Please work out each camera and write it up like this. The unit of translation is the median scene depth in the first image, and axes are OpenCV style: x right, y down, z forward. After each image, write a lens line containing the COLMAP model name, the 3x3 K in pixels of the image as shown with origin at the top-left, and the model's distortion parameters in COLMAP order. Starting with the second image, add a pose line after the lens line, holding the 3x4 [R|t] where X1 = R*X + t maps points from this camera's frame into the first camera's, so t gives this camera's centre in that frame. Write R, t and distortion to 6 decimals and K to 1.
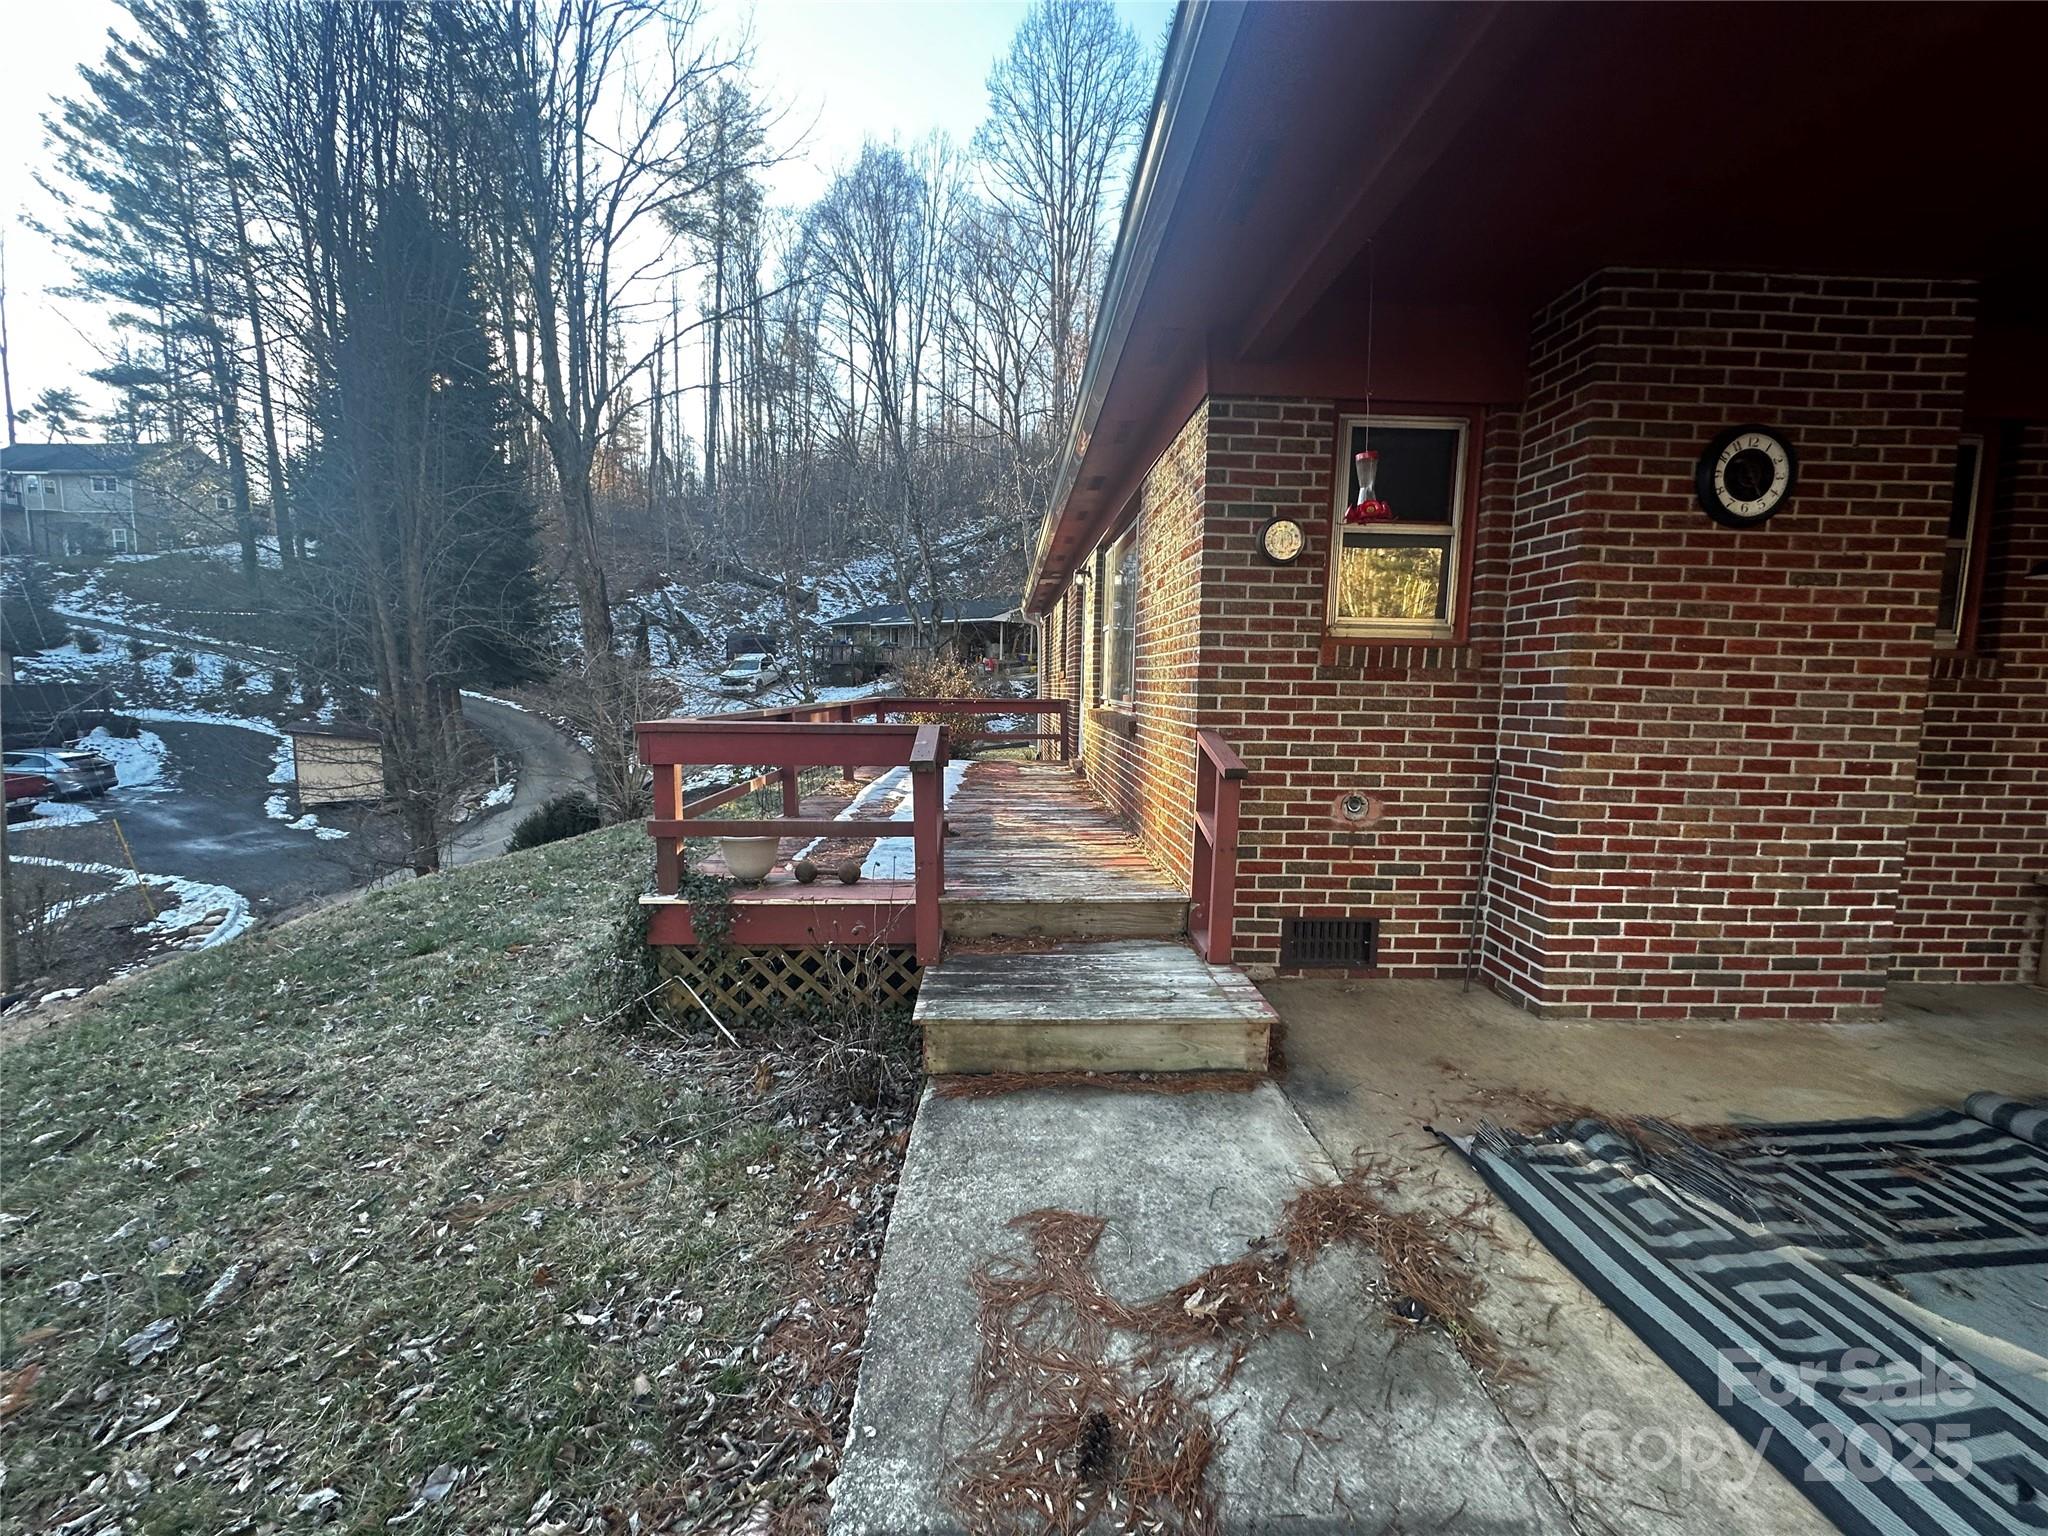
lens RADIAL K [[816.9, 0, 1020.2], [0, 816.9, 768.3], [0, 0, 1]] dist [-0.005588, 0.000277]
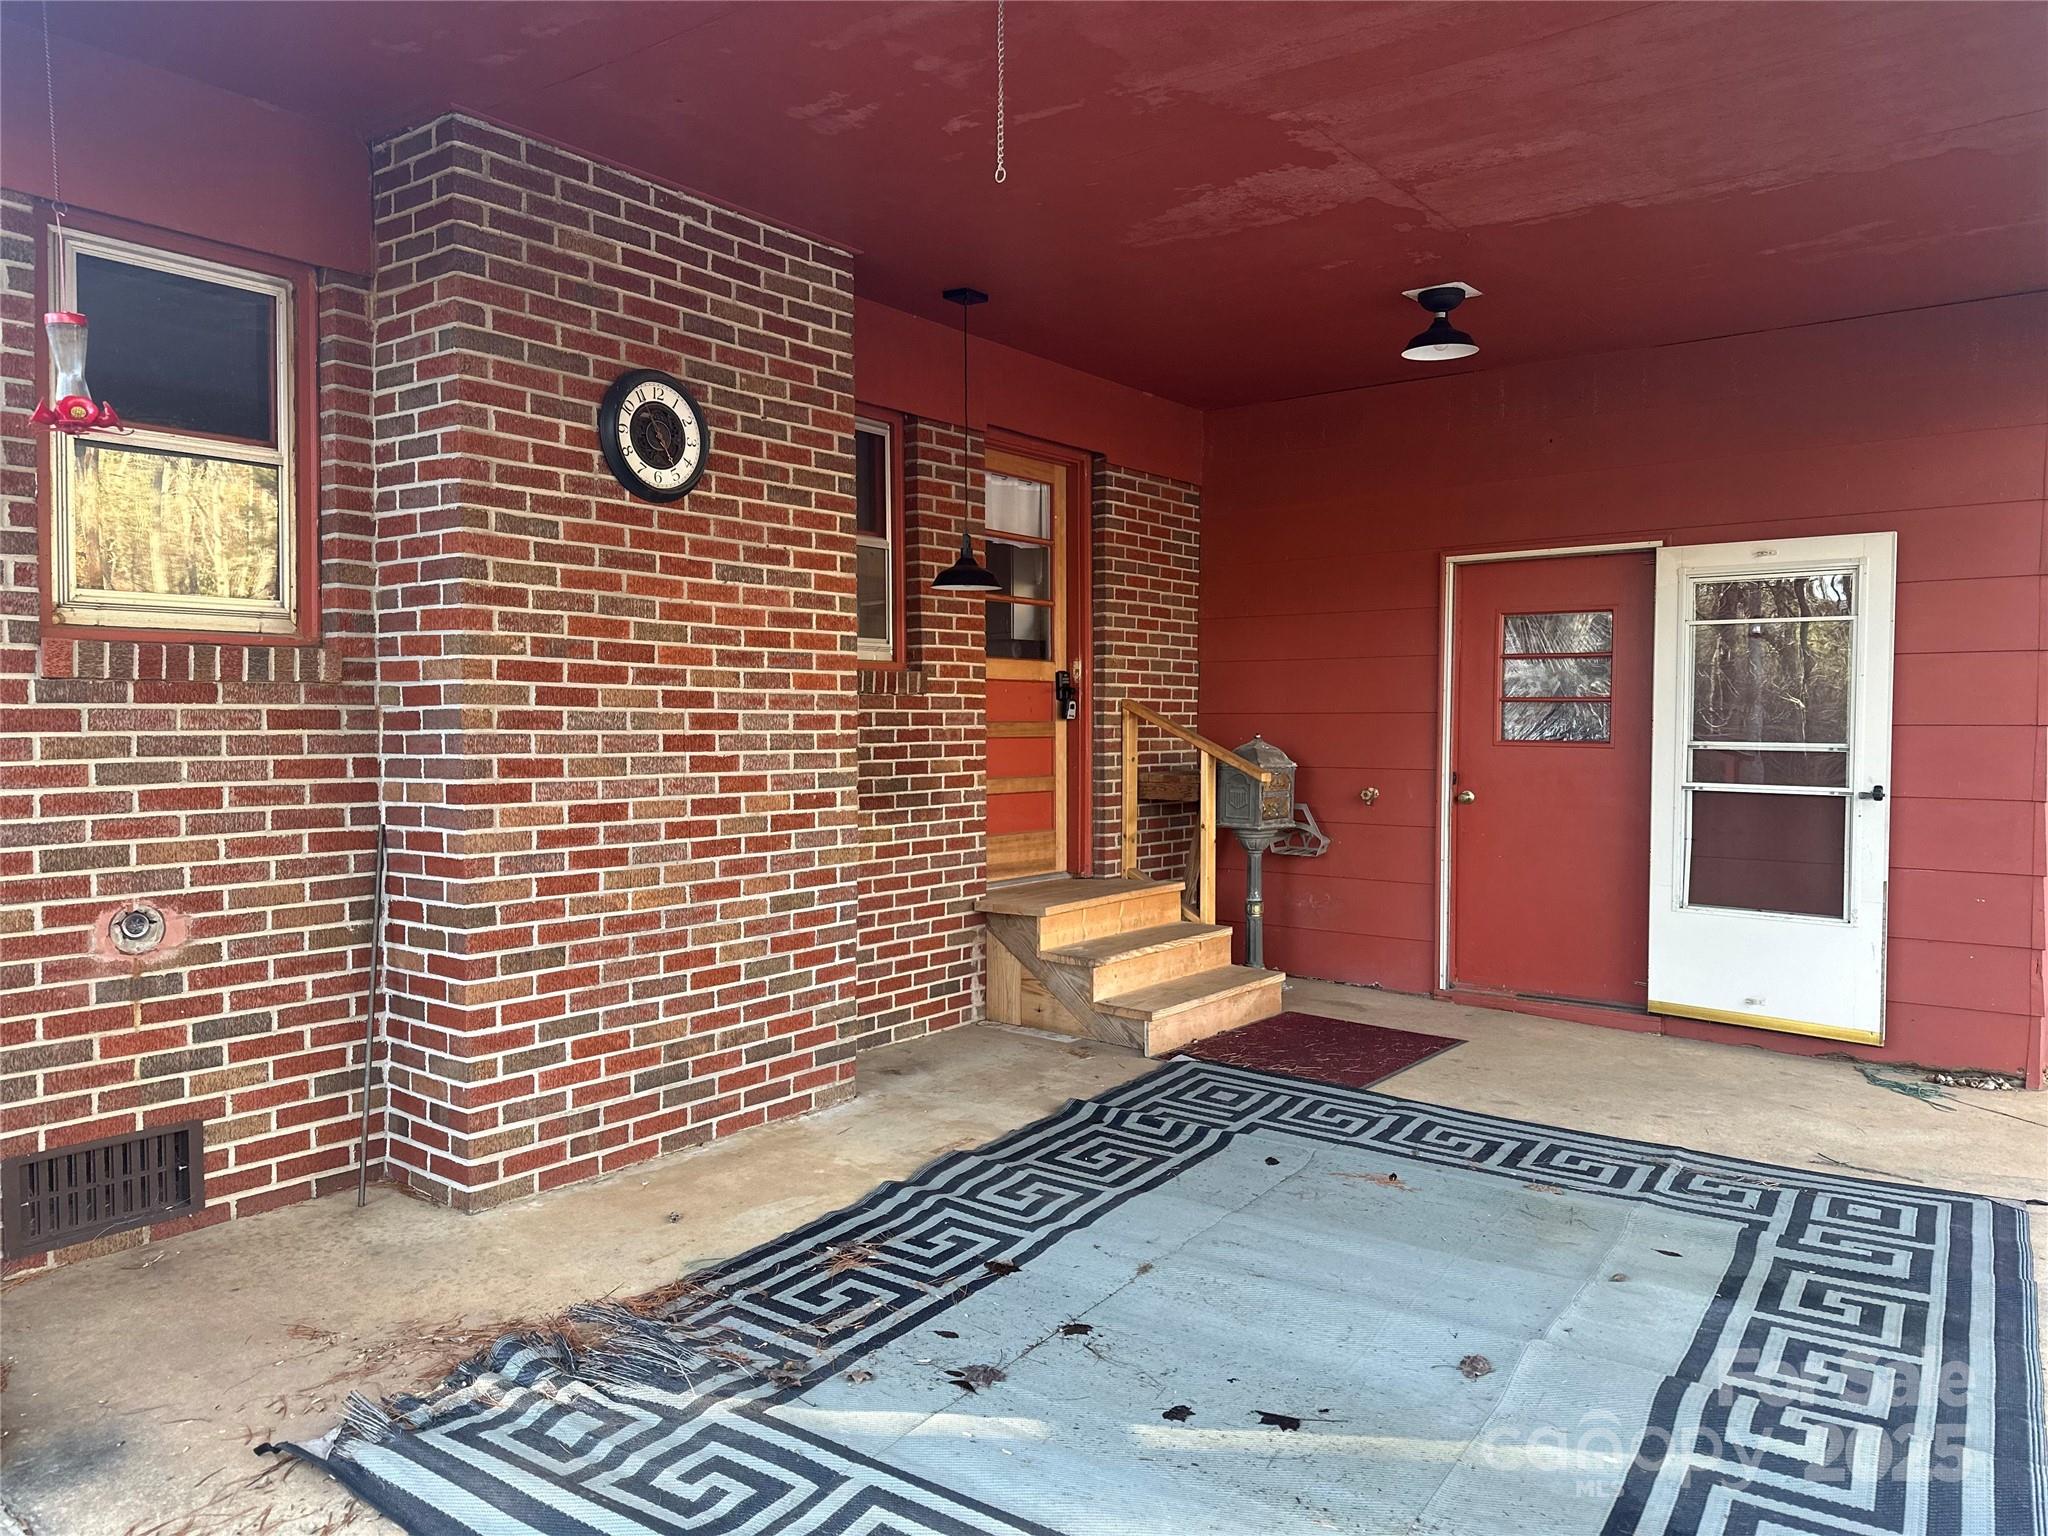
lens RADIAL K [[1431.6, 0, 1037.2], [0, 1431.6, 763.1], [0, 0, 1]] dist [0.087029, -0.113460]
pose [[0.631947, -0.043993, 0.773762, 0.039212], [0.090120, 0.995786, -0.016987, 0.007497], [-0.769754, 0.080466, 0.633249, -0.122358]]
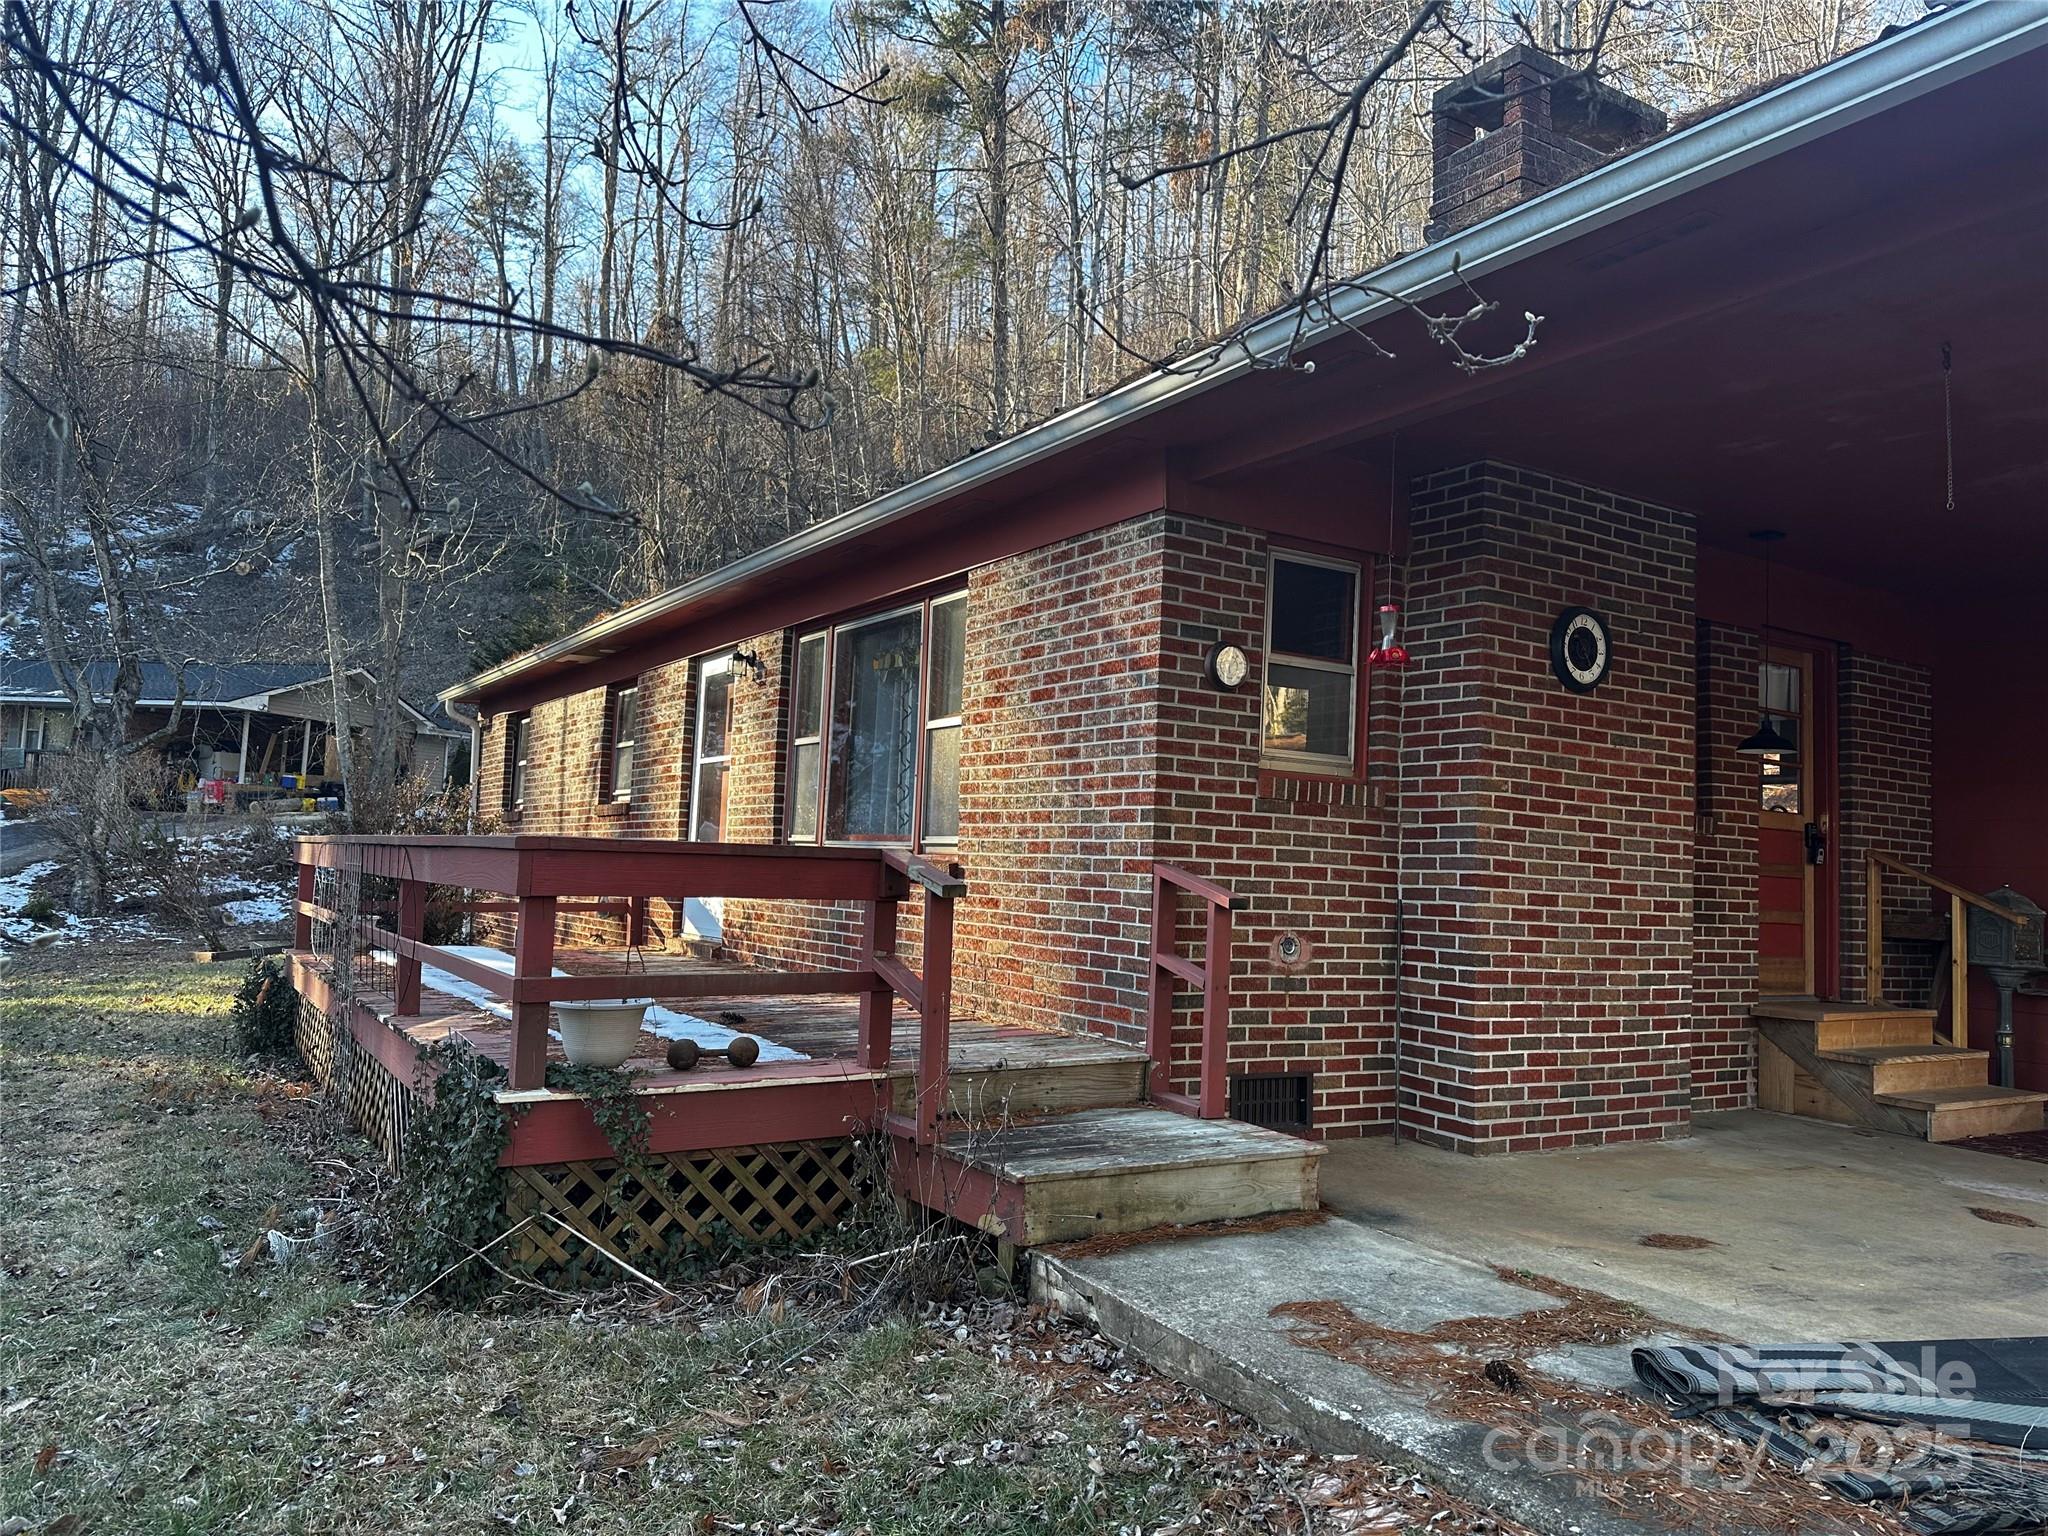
lens RADIAL K [[1431.6, 0, 1016.4], [0, 1431.6, 754.9], [0, 0, 1]] dist [0.087029, -0.113460]
pose [[0.865050, 0.057674, 0.498359, -0.769765], [0.025507, 0.987029, -0.158502, 0.089432], [-0.501036, 0.149824, 0.852359, -0.311327]]
